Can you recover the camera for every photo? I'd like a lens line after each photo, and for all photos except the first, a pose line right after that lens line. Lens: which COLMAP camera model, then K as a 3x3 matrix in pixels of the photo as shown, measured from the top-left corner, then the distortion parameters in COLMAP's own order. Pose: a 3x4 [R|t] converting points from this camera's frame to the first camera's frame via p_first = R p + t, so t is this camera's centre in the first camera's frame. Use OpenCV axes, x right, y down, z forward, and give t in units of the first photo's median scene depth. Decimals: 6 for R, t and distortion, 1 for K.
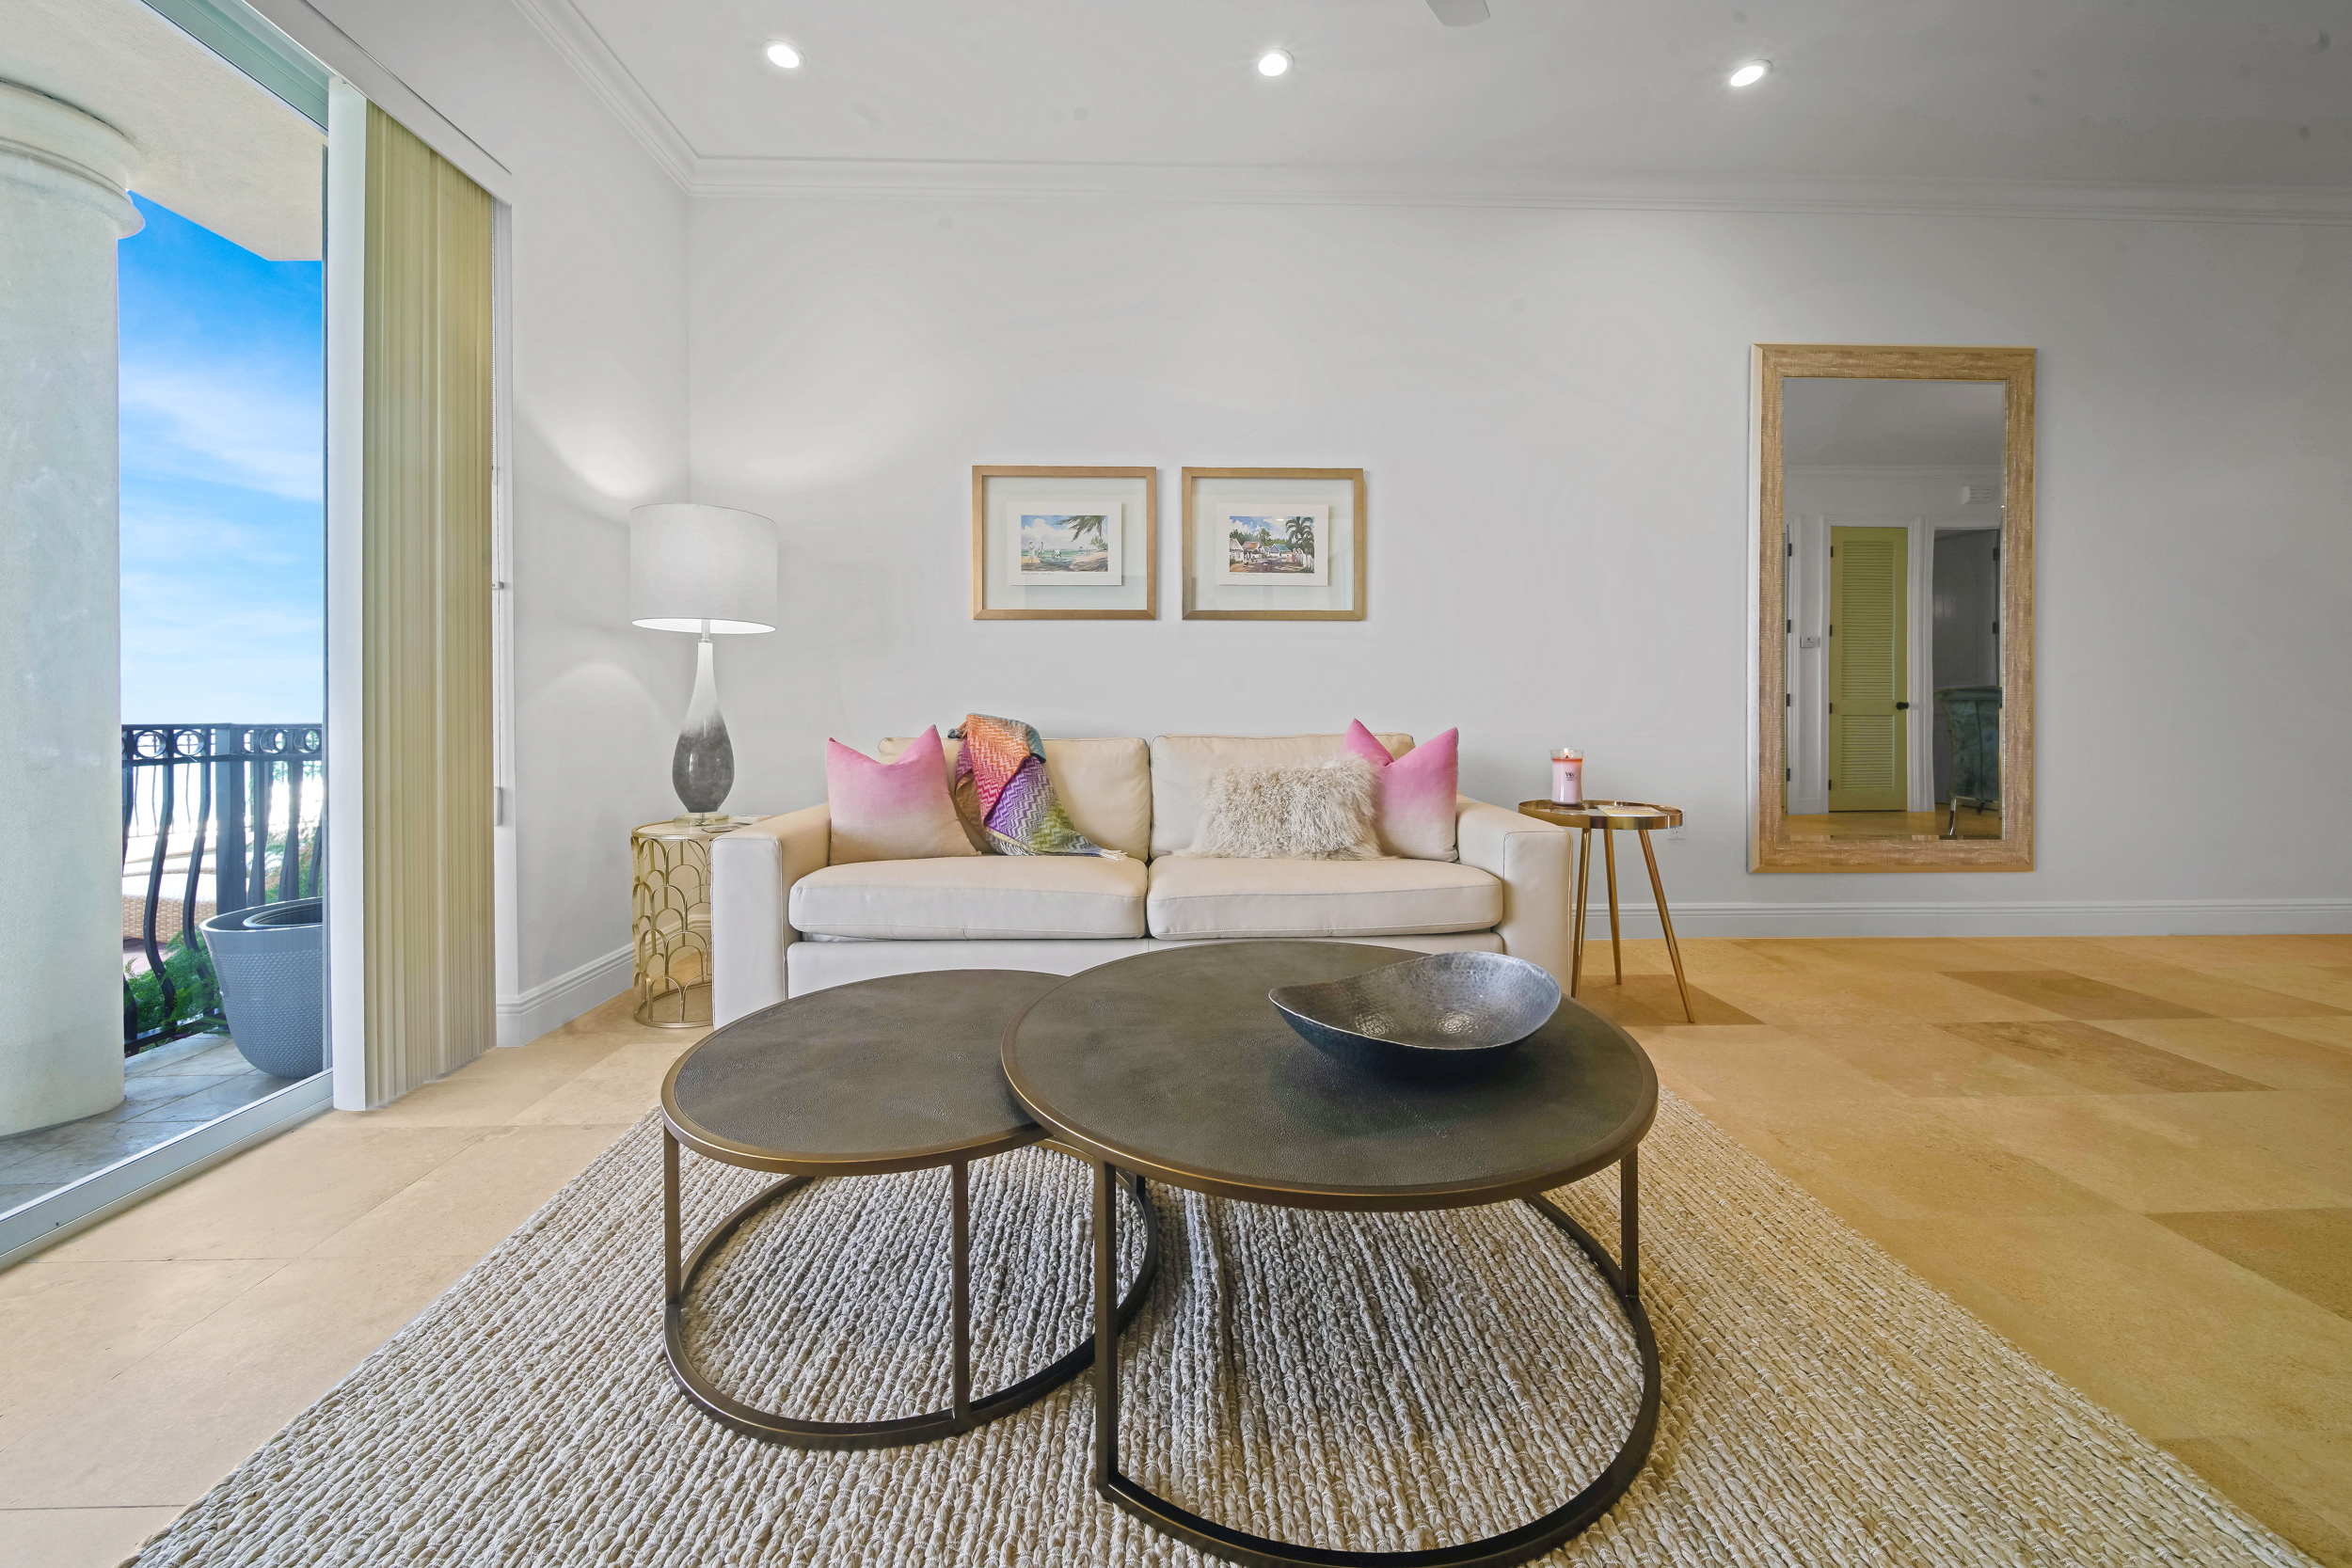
lens RADIAL K [[866.4, 0, 1170.5], [0, 866.4, 700.7], [0, 0, 1]] dist [-0.001386, -0.000295]
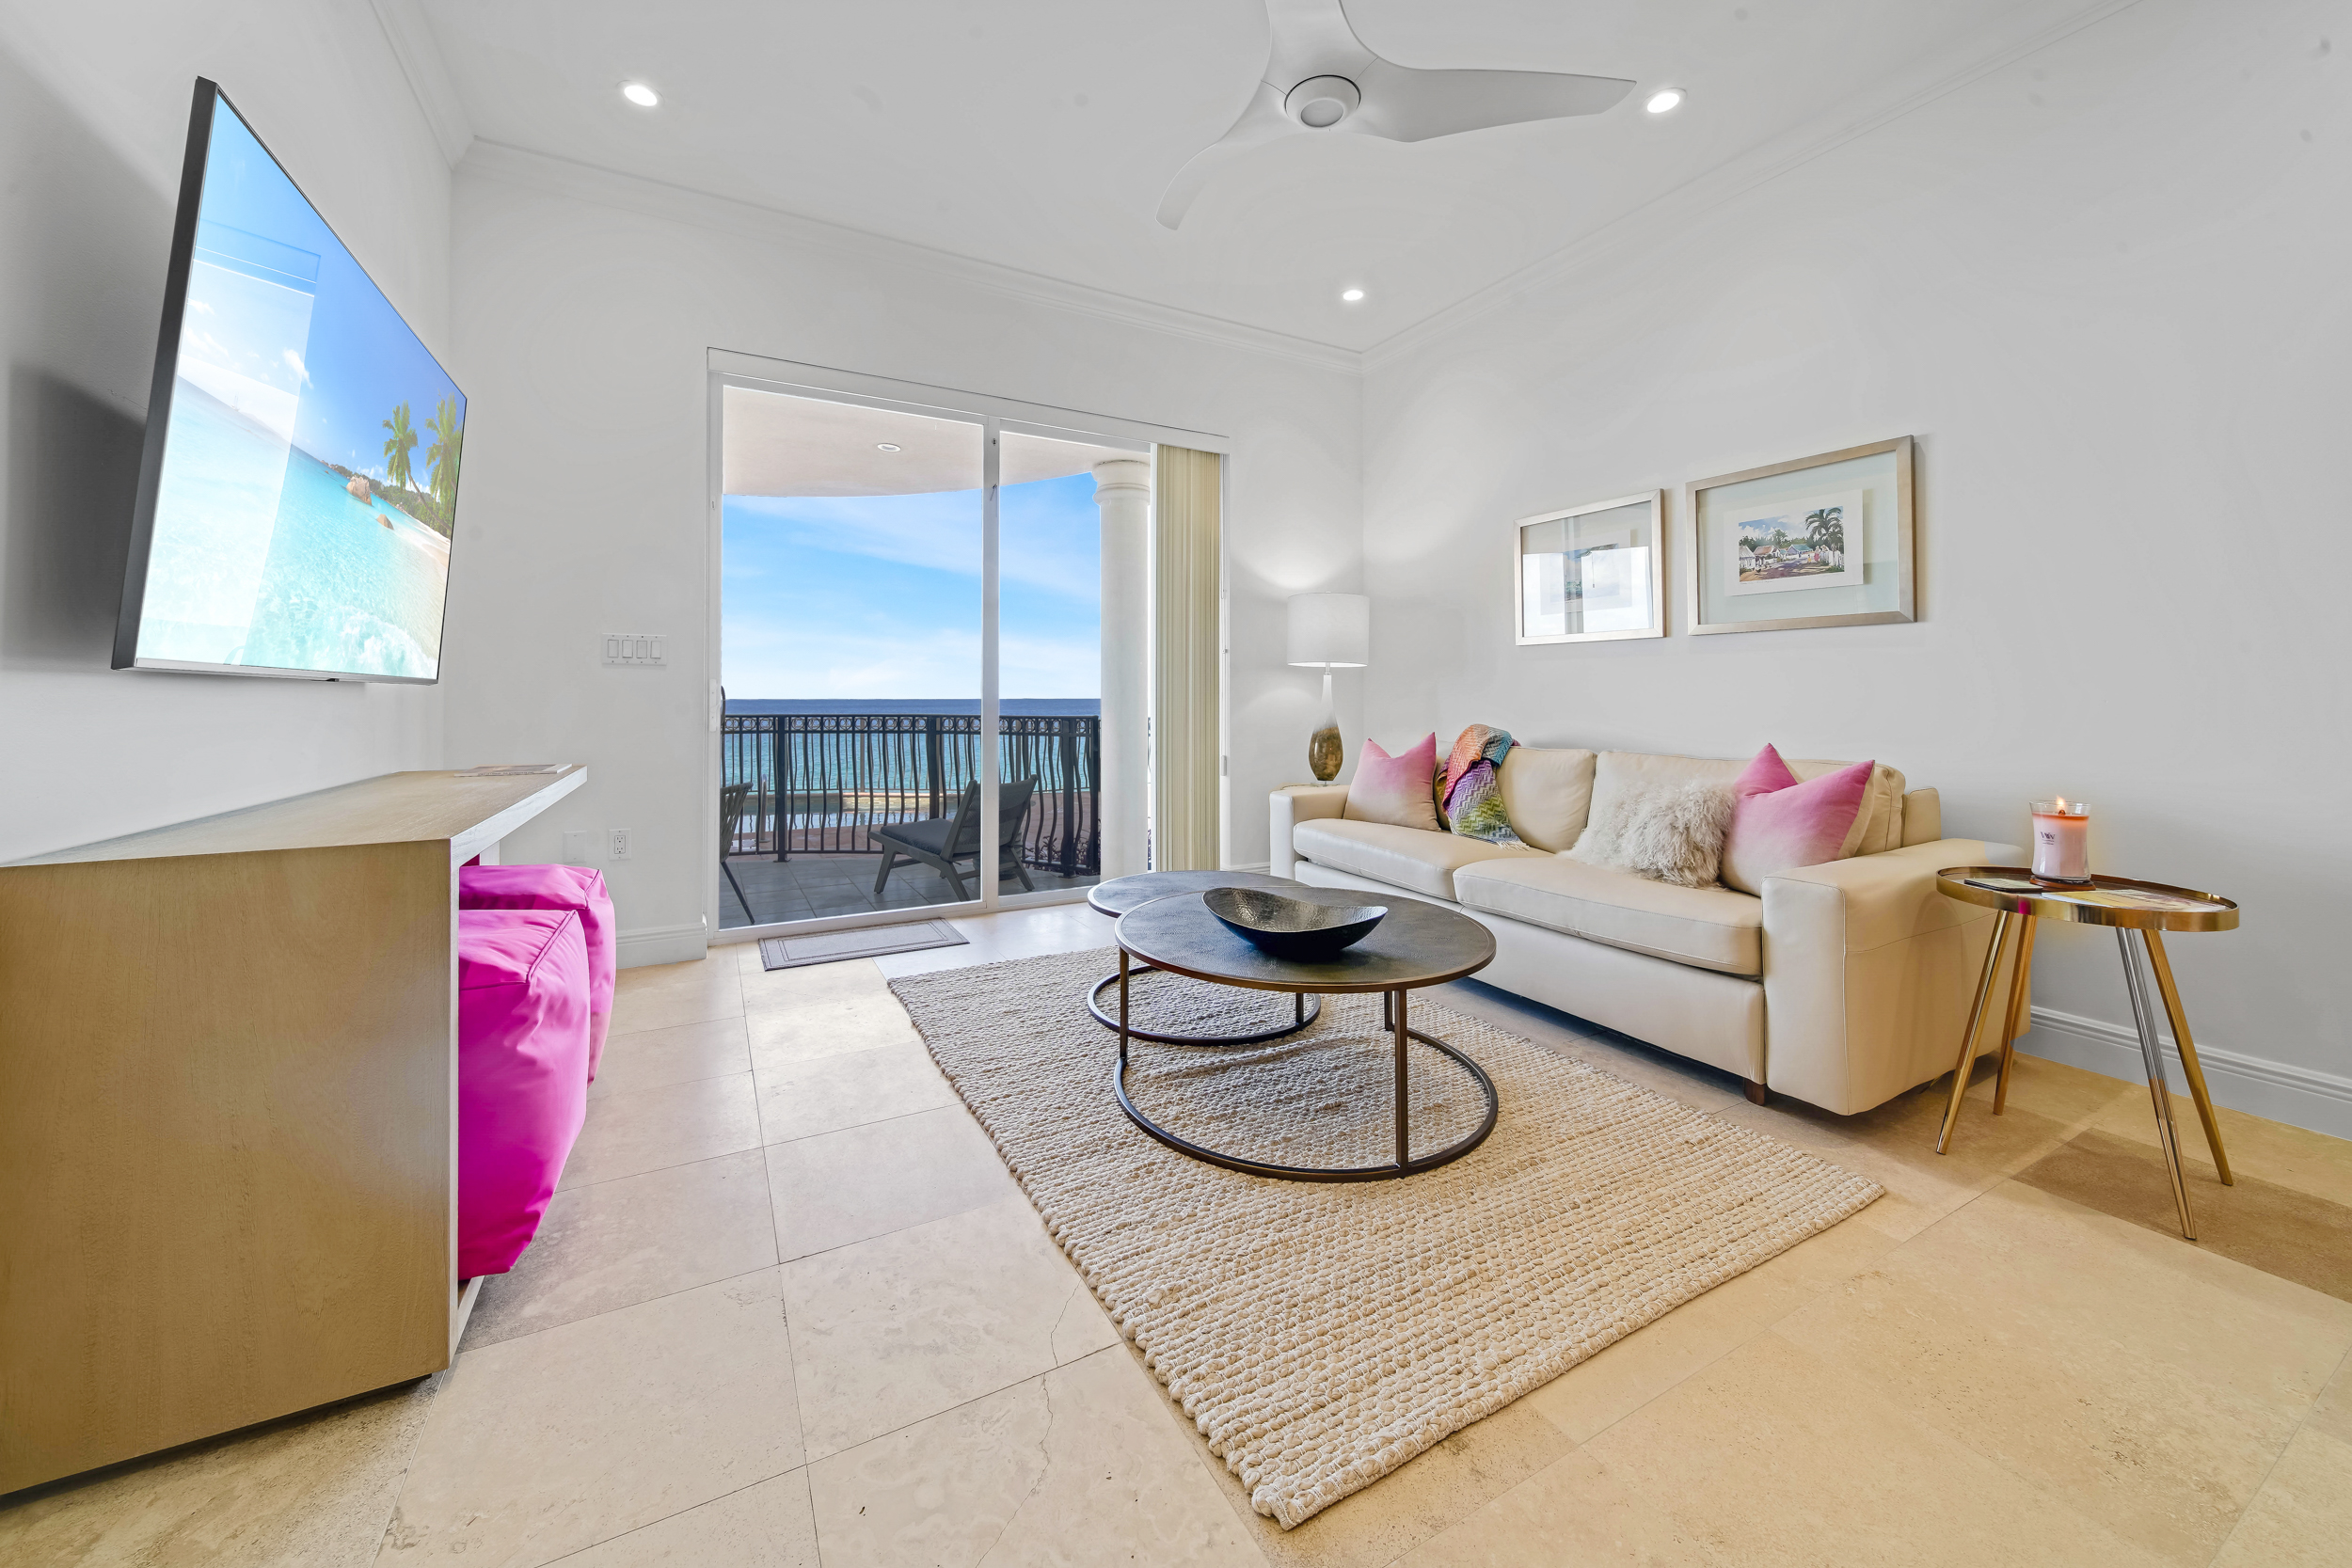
lens RADIAL K [[866.4, 0, 1170.5], [0, 866.4, 700.7], [0, 0, 1]] dist [-0.001386, -0.000295]
pose [[0.452597, 0.008771, -0.891672, 0.746970], [-0.000791, 0.999955, 0.009435, -0.032476], [0.891715, -0.003564, 0.452583, 0.022918]]
